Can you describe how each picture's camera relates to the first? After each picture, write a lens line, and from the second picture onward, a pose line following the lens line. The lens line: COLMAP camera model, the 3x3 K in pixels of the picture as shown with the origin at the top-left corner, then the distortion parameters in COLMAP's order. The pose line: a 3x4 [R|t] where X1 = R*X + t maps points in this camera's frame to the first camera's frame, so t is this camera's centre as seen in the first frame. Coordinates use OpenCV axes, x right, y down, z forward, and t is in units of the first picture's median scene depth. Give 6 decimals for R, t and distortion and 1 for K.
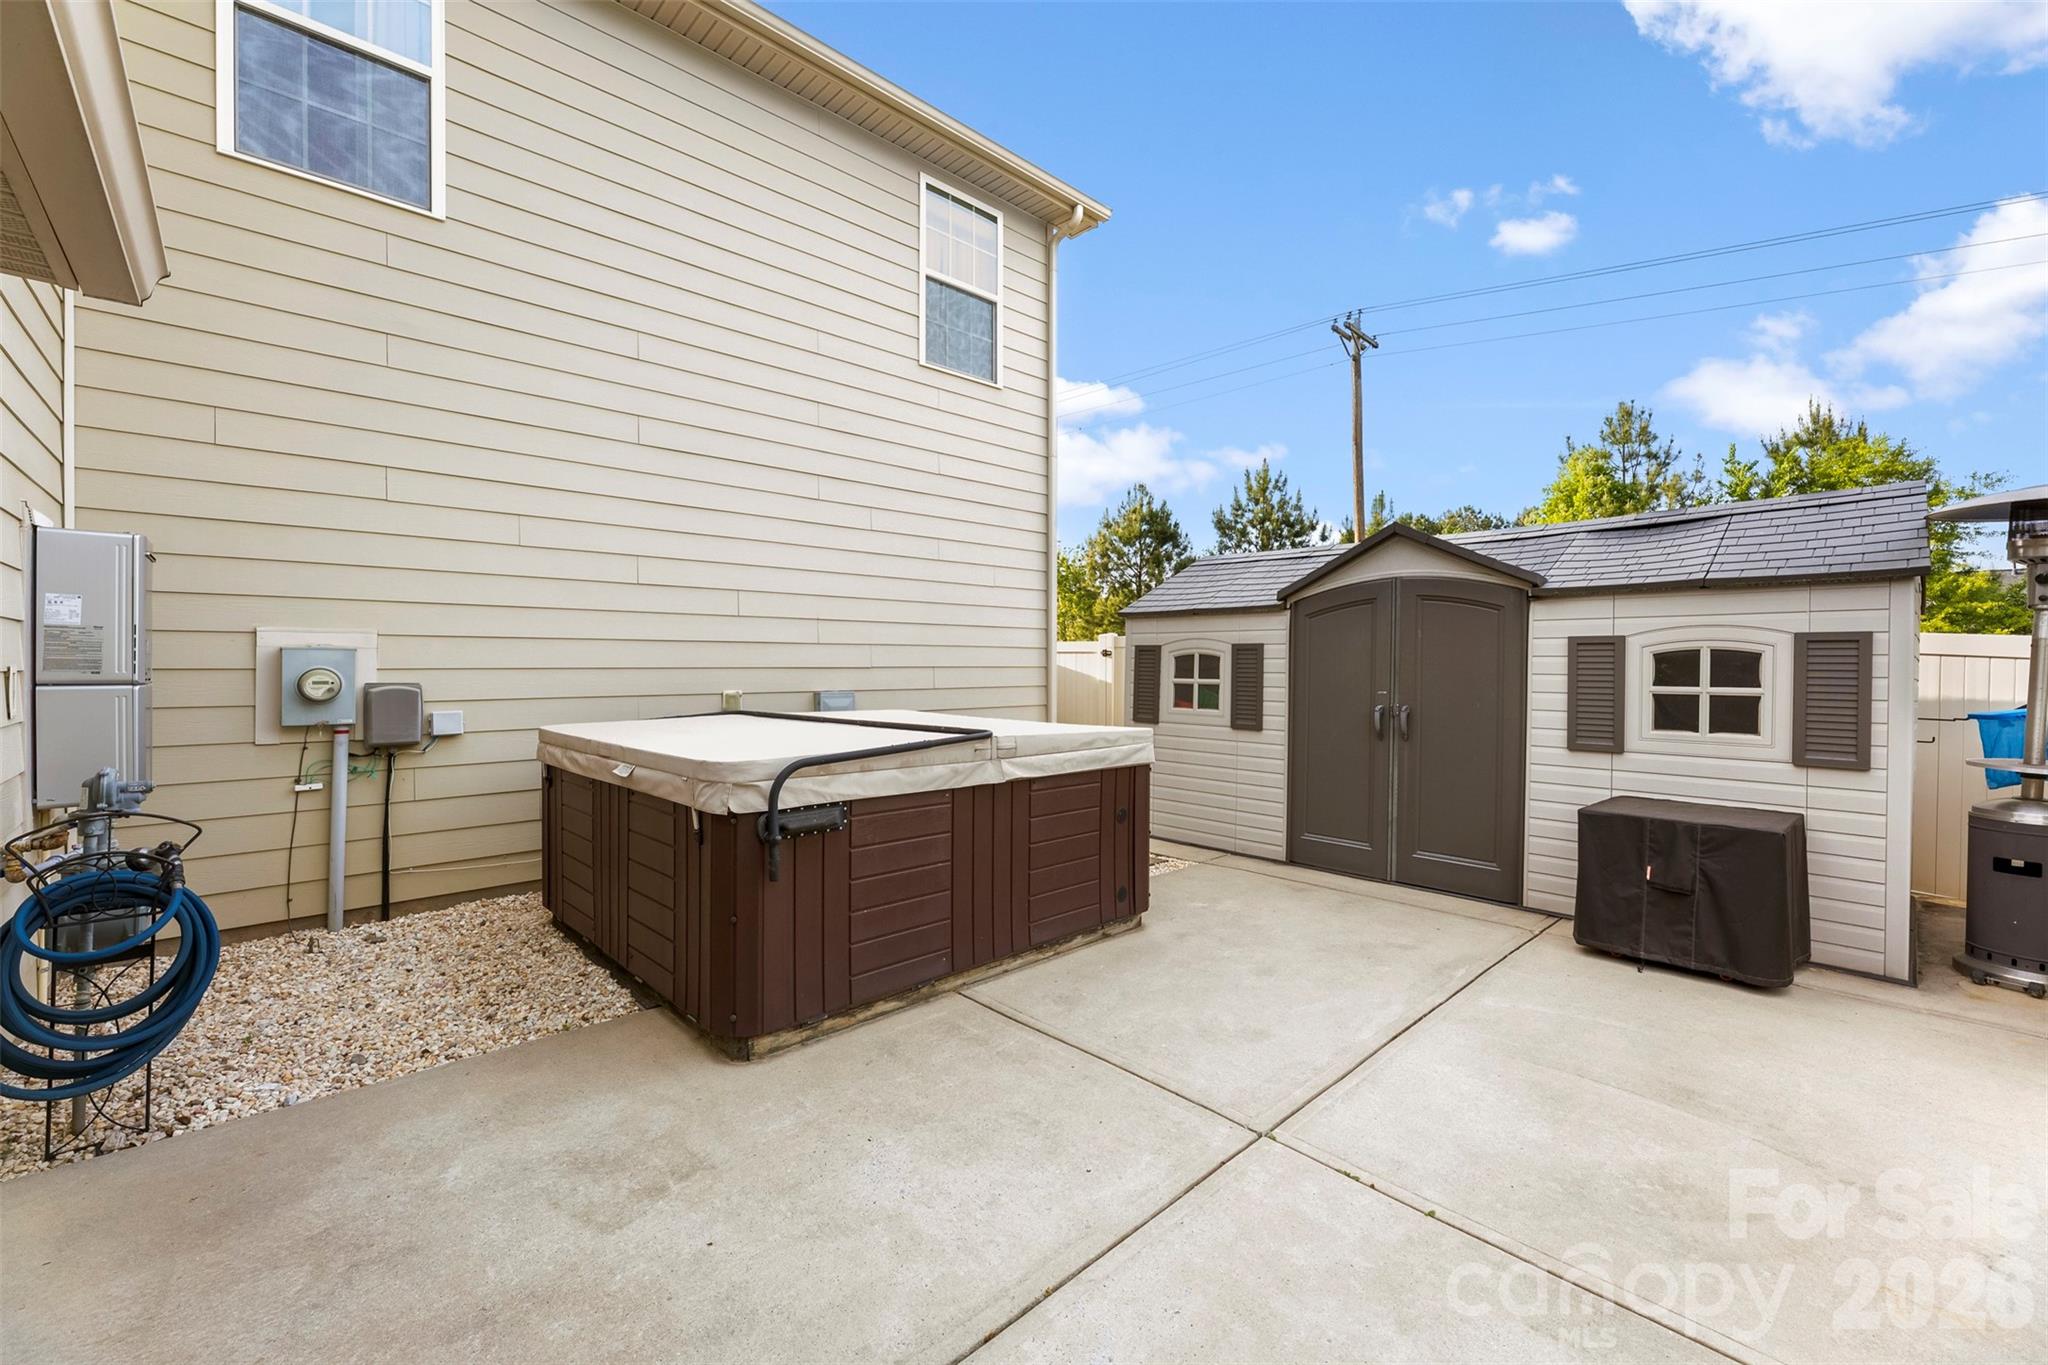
lens RADIAL K [[829.7, 0, 1019.6], [0, 829.7, 668.6], [0, 0, 1]] dist [0.001300, 0.000506]
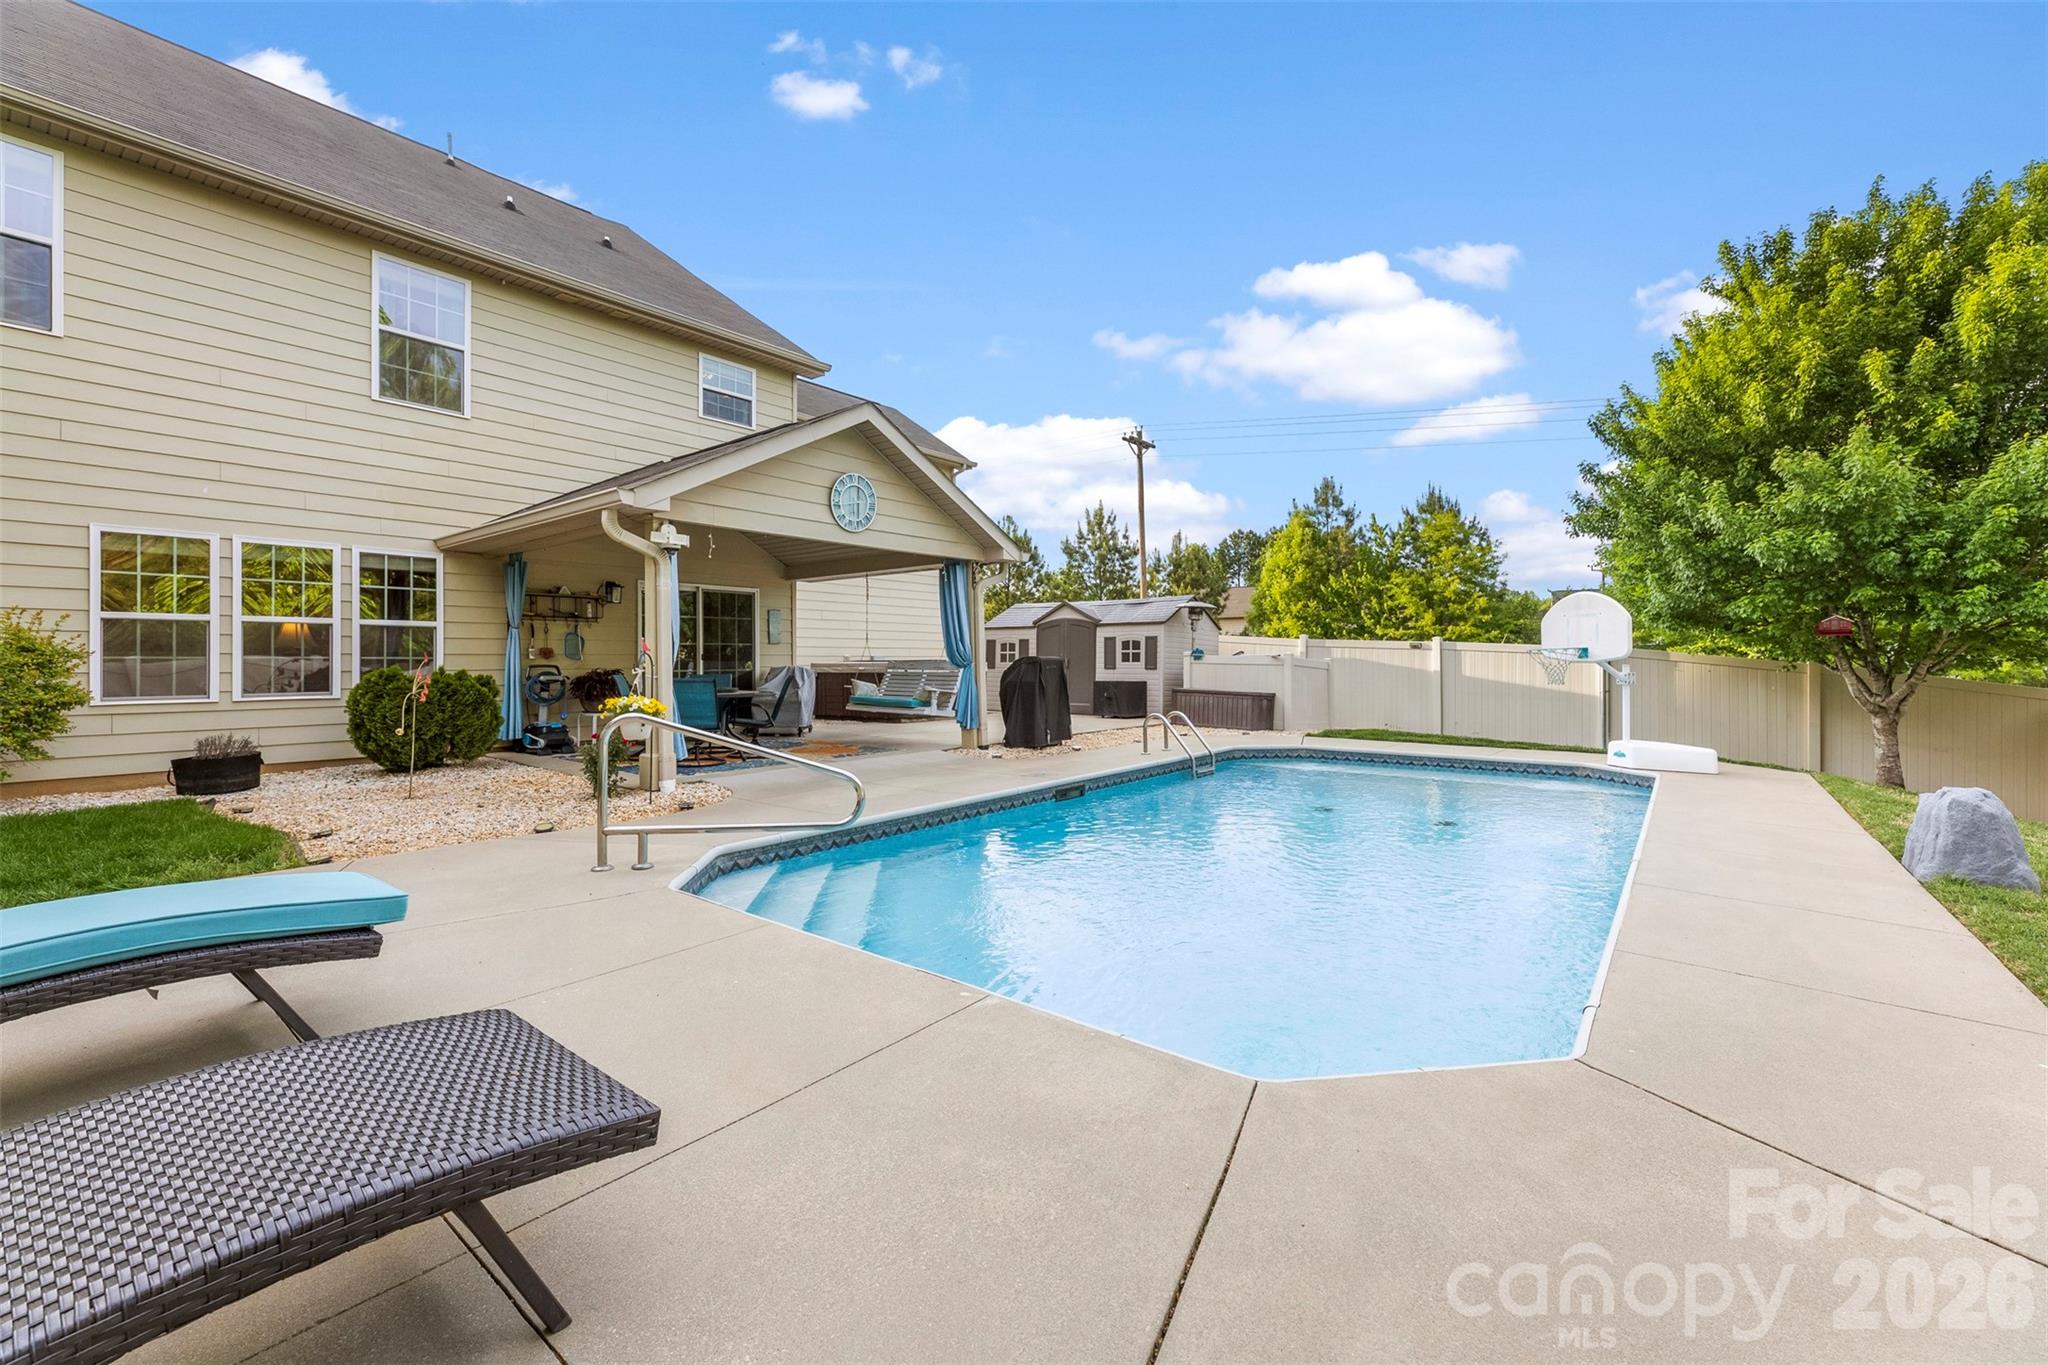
lens RADIAL K [[829.7, 0, 1019.6], [0, 829.7, 668.6], [0, 0, 1]] dist [0.001300, 0.000506]
pose [[0.989482, -0.005643, 0.144545, -0.163651], [0.005112, 0.999979, 0.004042, 0.062819], [-0.144565, -0.003260, 0.989490, -1.910344]]
